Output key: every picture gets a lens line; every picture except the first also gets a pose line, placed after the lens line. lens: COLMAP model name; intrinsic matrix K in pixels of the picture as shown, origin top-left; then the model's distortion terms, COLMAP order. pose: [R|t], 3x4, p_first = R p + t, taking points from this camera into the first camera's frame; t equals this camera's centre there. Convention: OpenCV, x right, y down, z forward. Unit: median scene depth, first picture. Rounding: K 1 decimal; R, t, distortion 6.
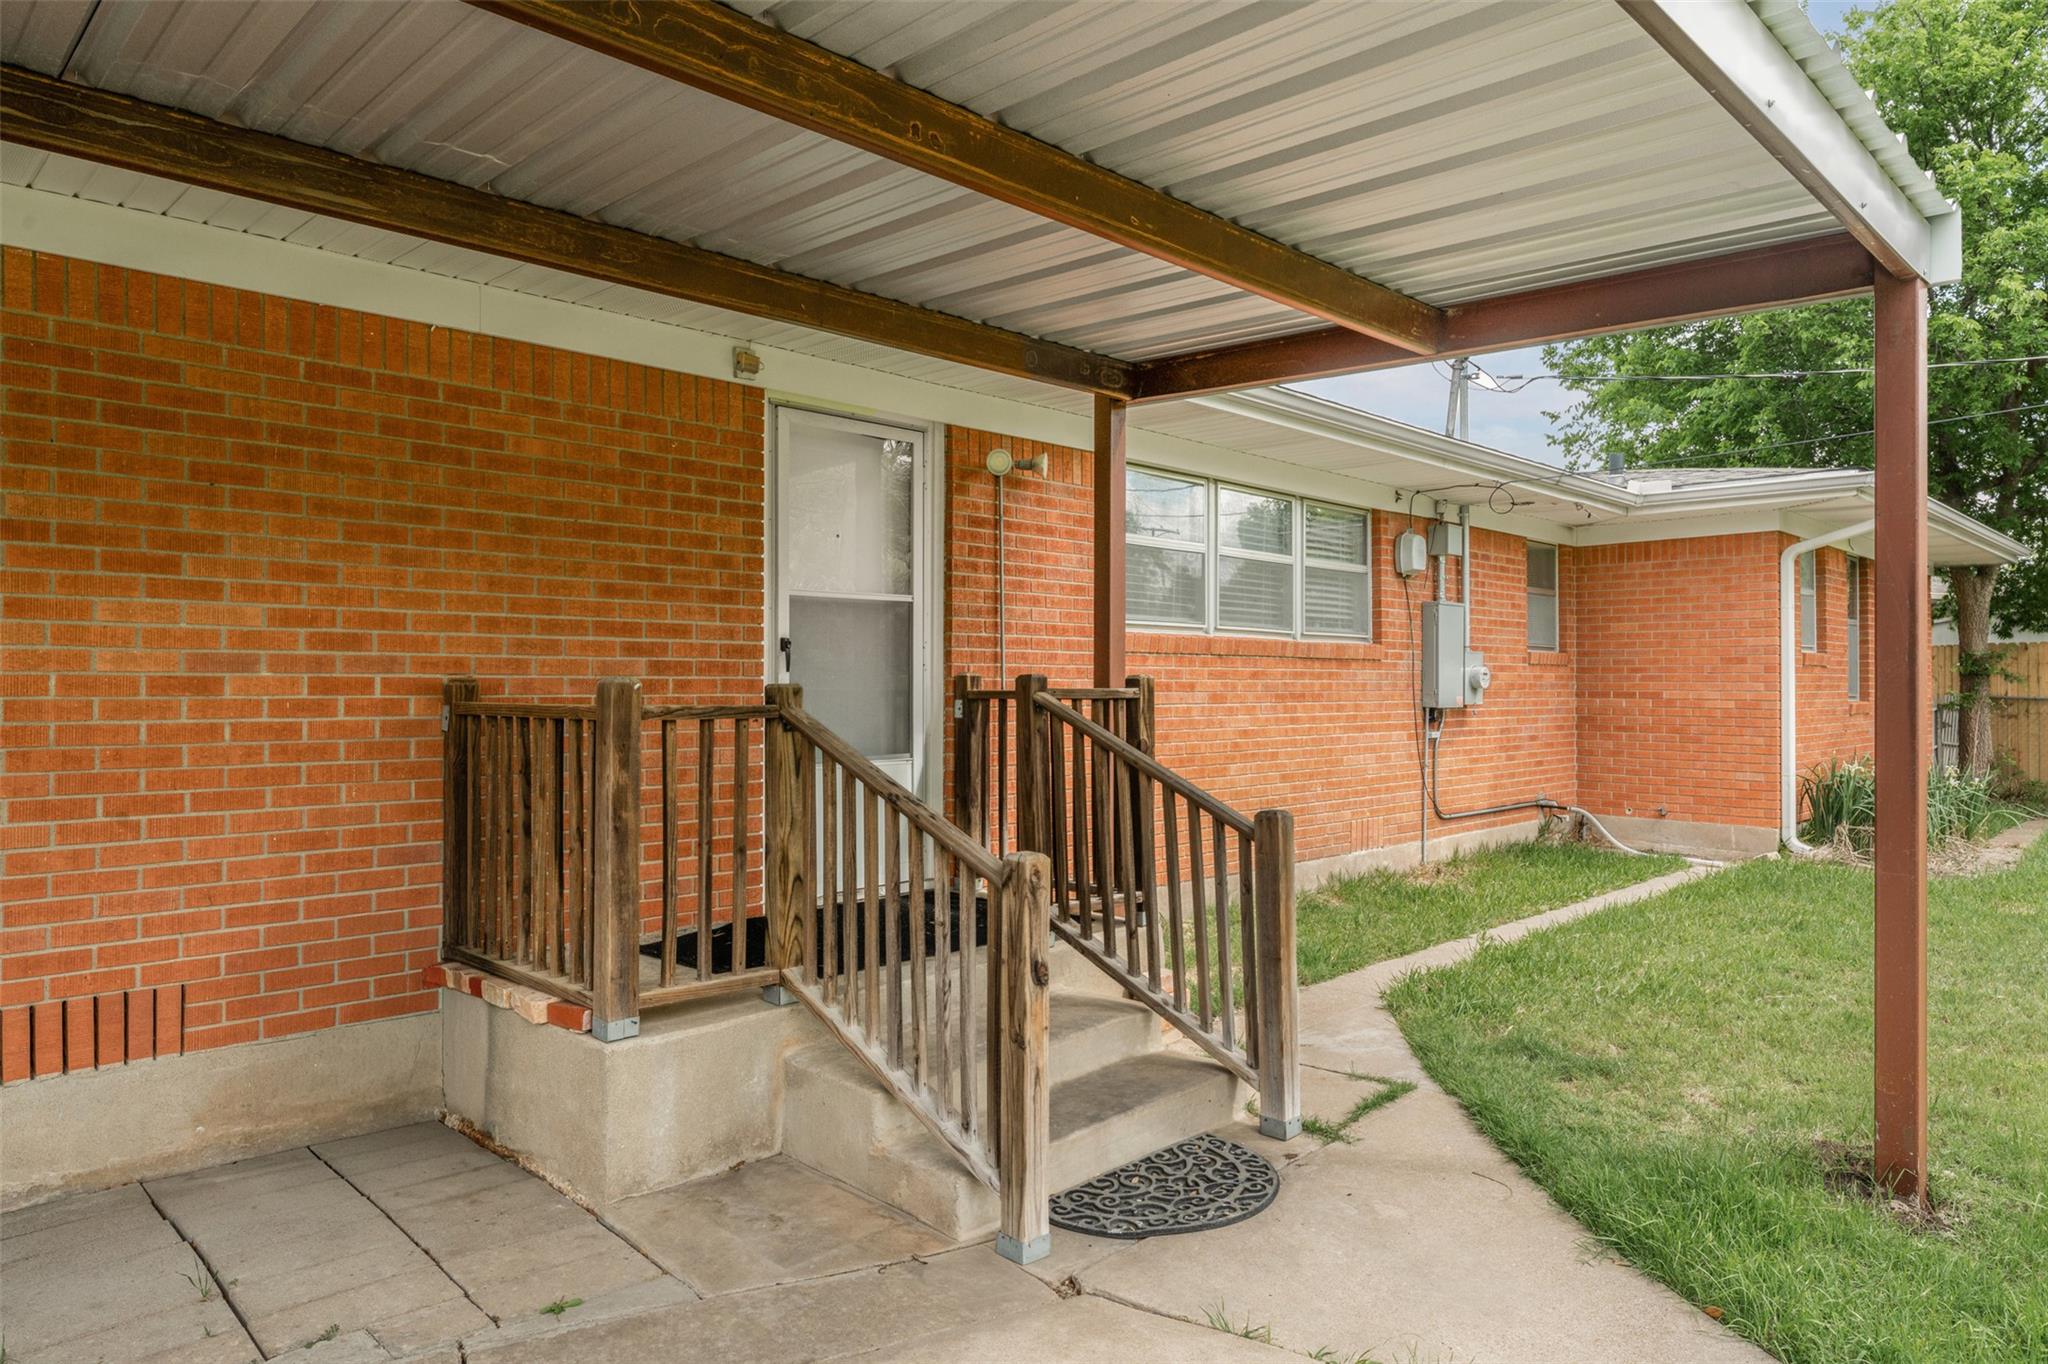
lens RADIAL K [[1285.4, 0, 1023.8], [0, 1285.4, 685.7], [0, 0, 1]] dist [0.001398, -0.000037]
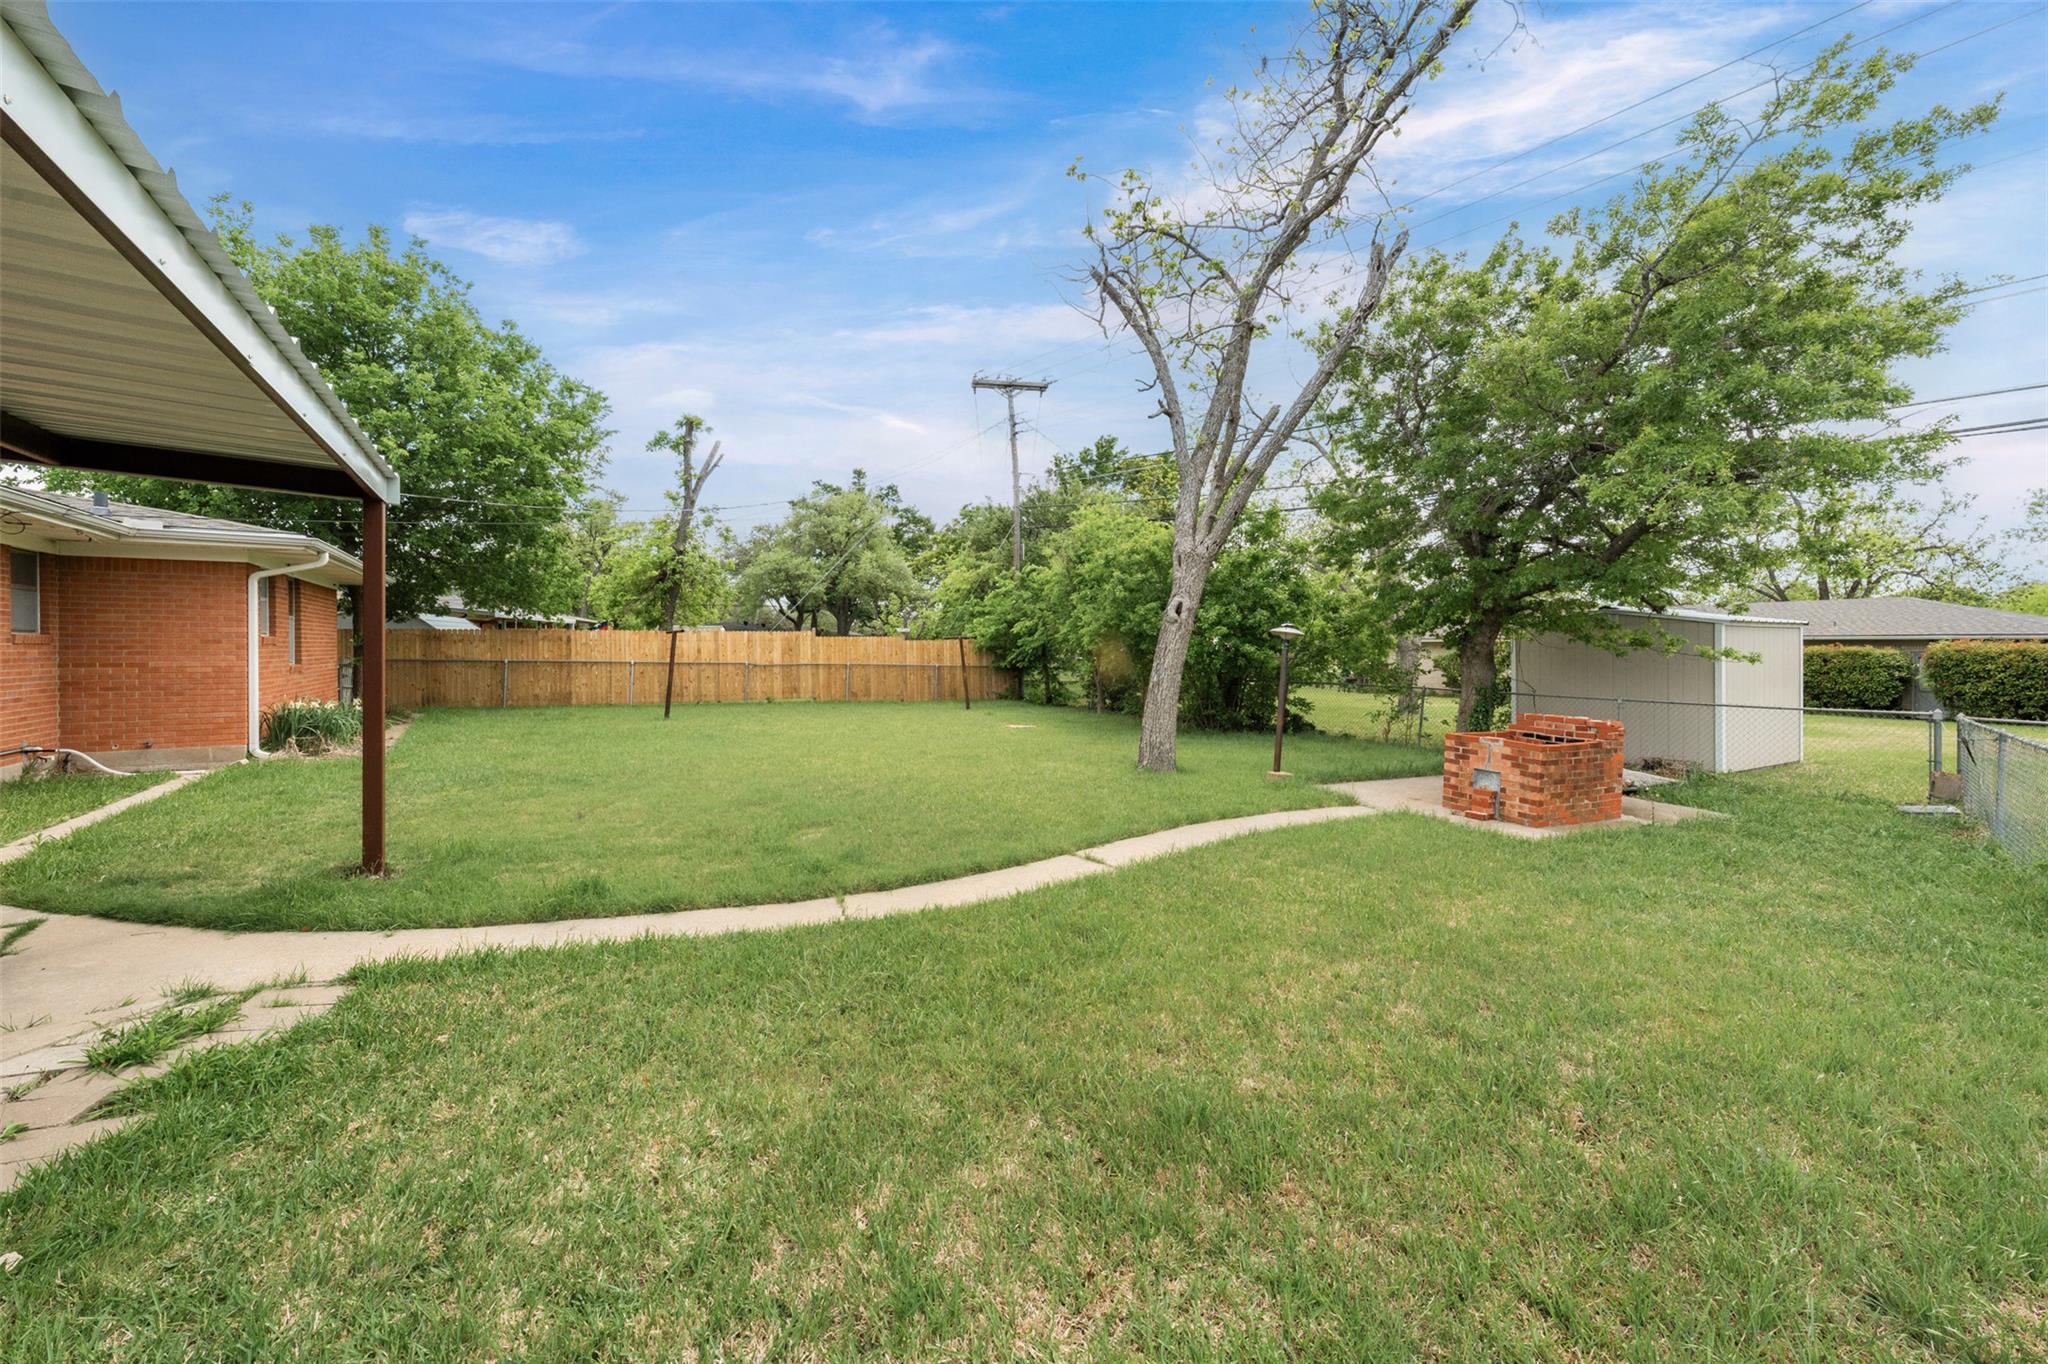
lens RADIAL K [[742.4, 0, 1016.8], [0, 742.4, 643.2], [0, 0, 1]] dist [-0.001327, -0.000053]
pose [[0.200172, 0.002200, 0.979758, -0.160933], [0.004518, 0.999985, -0.003169, -0.011824], [-0.979750, 0.005061, 0.200159, -0.170361]]
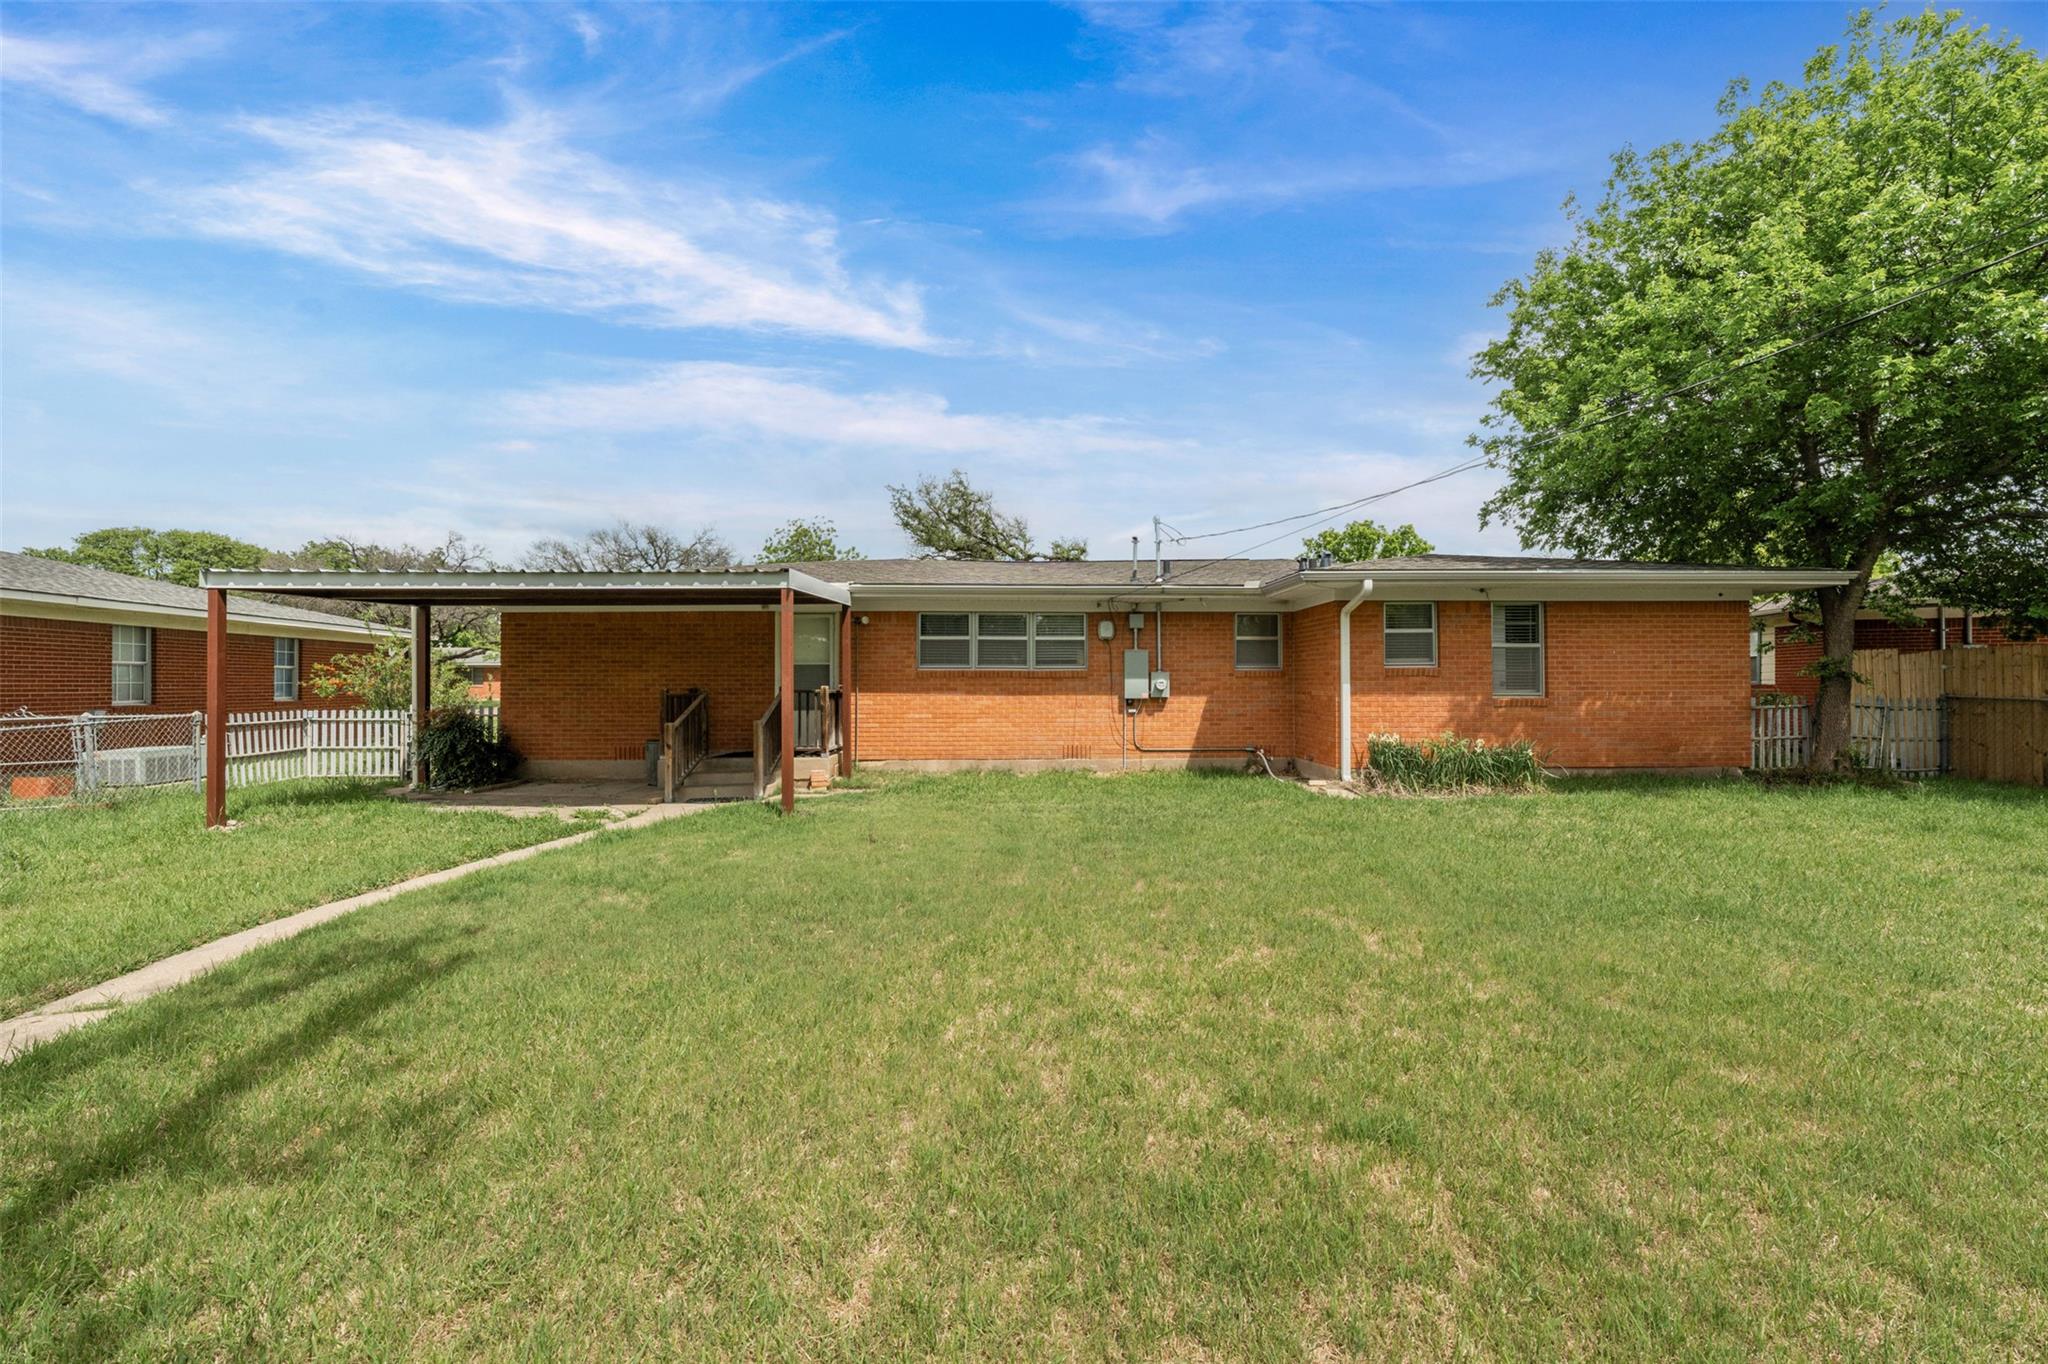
lens RADIAL K [[782.7, 0, 1029.6], [0, 782.7, 678.5], [0, 0, 1]] dist [-0.001611, -0.000182]
pose [[0.711278, -0.008632, -0.702857, 1.177843], [0.002408, 0.999949, -0.009843, -0.004091], [0.702906, 0.005308, 0.711263, -0.068122]]
